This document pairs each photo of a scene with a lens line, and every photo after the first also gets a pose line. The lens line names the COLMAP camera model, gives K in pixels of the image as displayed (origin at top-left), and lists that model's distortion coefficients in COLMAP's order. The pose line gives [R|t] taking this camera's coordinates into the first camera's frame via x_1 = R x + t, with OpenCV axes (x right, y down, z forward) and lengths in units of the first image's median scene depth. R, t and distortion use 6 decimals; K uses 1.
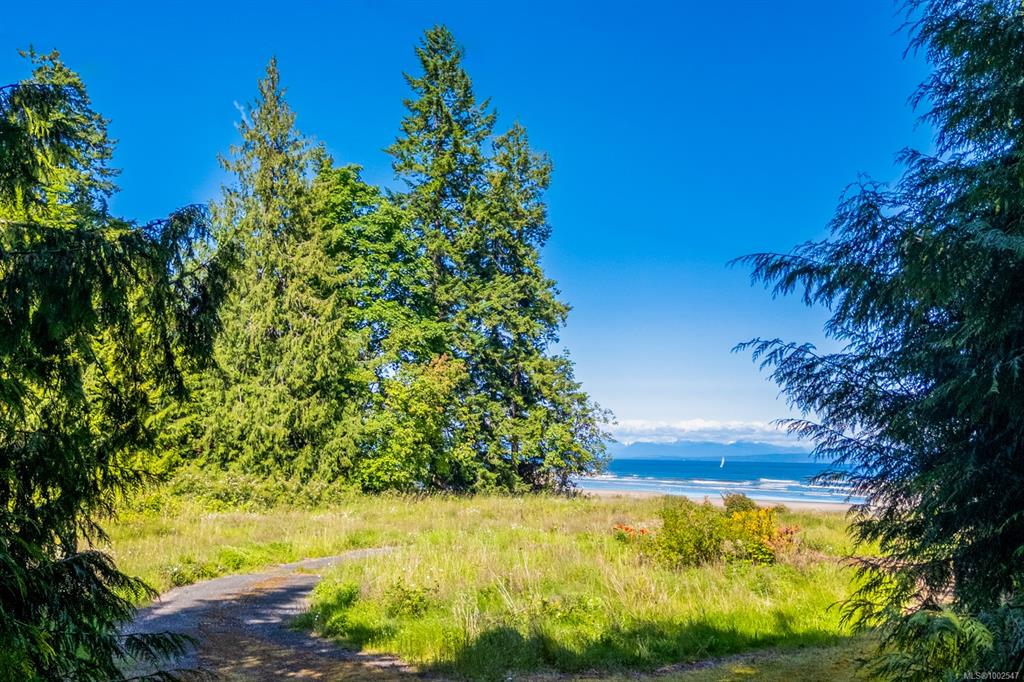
lens RADIAL K [[889.1, 0, 508.2], [0, 889.1, 330.5], [0, 0, 1]] dist [0.064736, -0.066994]
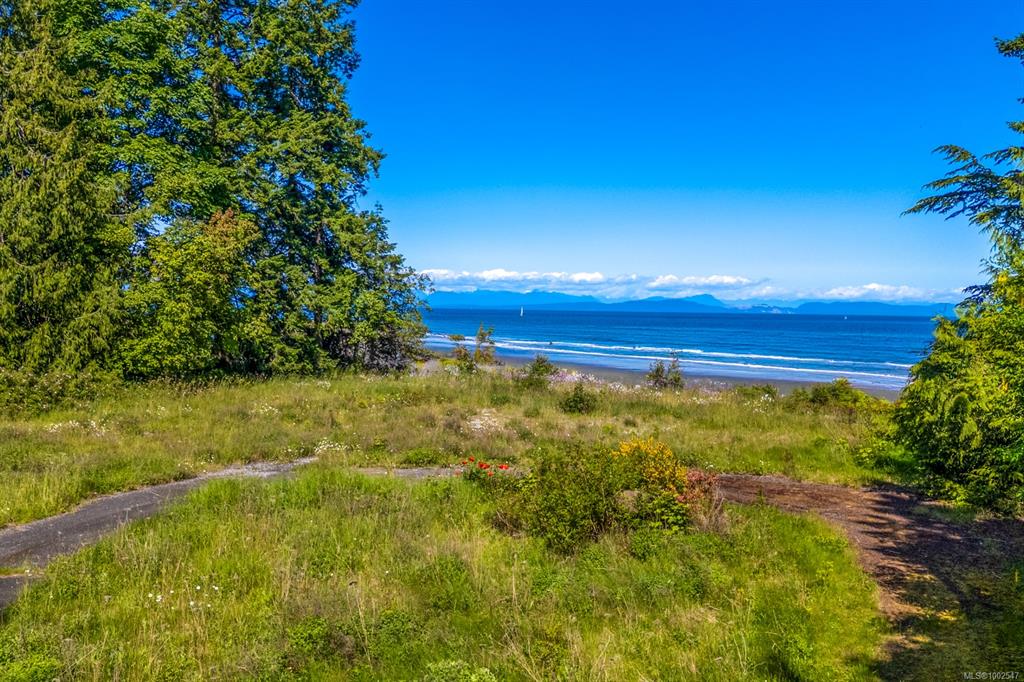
lens RADIAL K [[889.1, 0, 510.4], [0, 889.1, 335.6], [0, 0, 1]] dist [0.064736, -0.066994]
pose [[0.974847, -0.005329, 0.222811, -0.004291], [-0.033892, 0.984544, 0.171830, -0.007133], [-0.220283, -0.175059, 0.959599, 0.136002]]
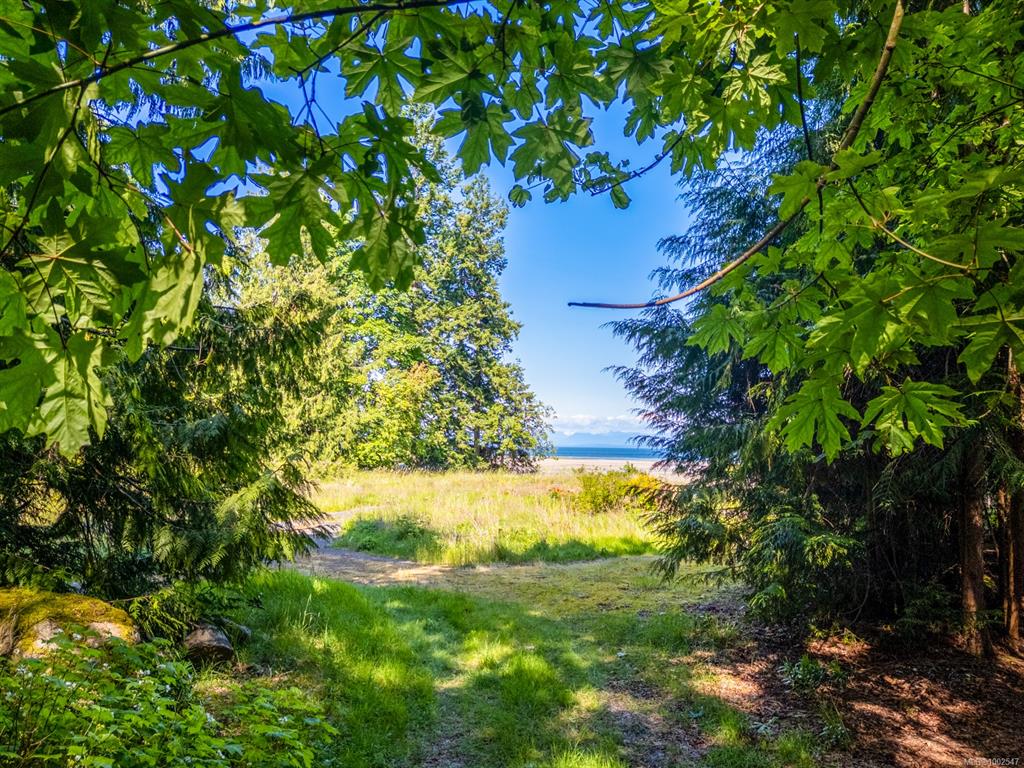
lens RADIAL K [[751.4, 0, 512.6], [0, 751.4, 386.0], [0, 0, 1]] dist [0.029520, -0.015427]
pose [[0.998427, 0.004995, 0.055850, -0.002512], [-0.008439, 0.998065, 0.061600, -0.005943], [-0.055434, -0.061974, 0.996537, -0.075351]]
